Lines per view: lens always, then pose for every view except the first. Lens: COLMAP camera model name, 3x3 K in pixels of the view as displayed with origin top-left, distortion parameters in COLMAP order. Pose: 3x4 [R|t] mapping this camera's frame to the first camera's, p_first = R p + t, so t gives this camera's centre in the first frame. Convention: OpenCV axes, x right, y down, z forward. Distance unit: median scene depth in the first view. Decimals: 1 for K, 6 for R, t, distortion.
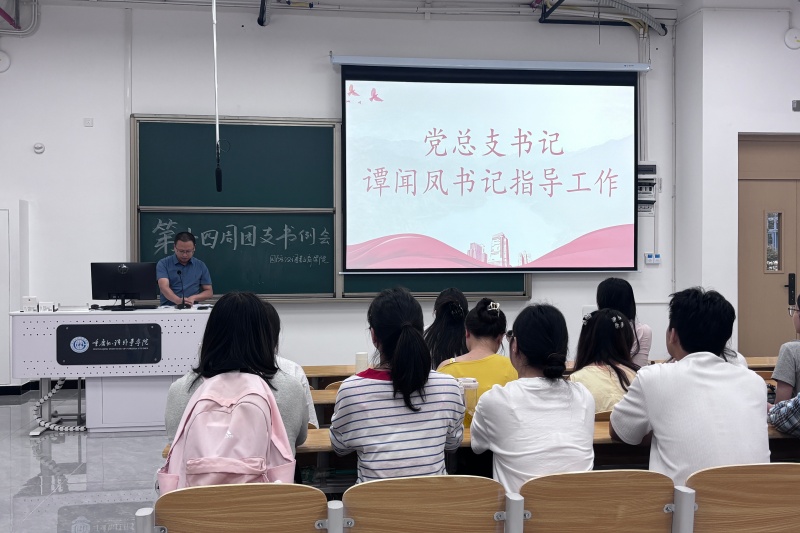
lens RADIAL K [[836.8, 0, 399.2], [0, 836.8, 263.6], [0, 0, 1]] dist [0.028879, 0.000000]
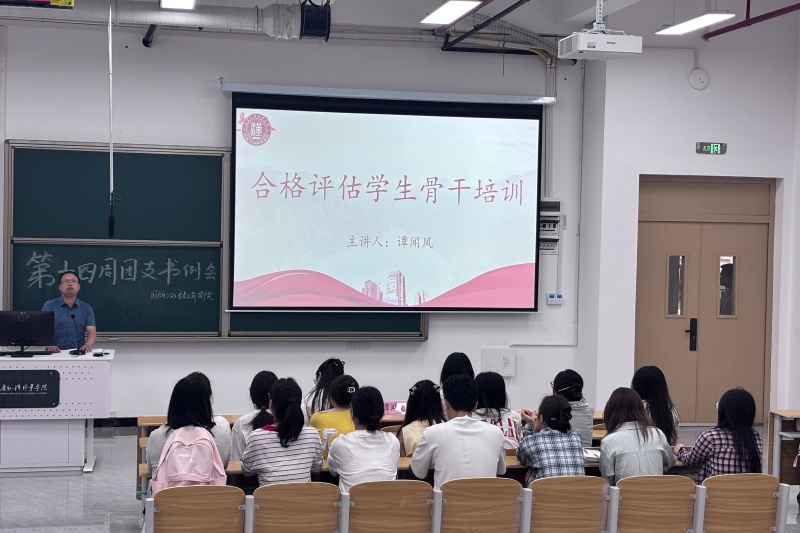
lens RADIAL K [[1306.4, 0, 400.3], [0, 1306.4, 266.3], [0, 0, 1]] dist [0.102182, 0.000000]
pose [[0.996305, 0.020786, 0.083338, 0.001221], [-0.022838, 0.999457, 0.023746, -0.079044], [-0.082800, -0.025561, 0.996238, -0.498287]]
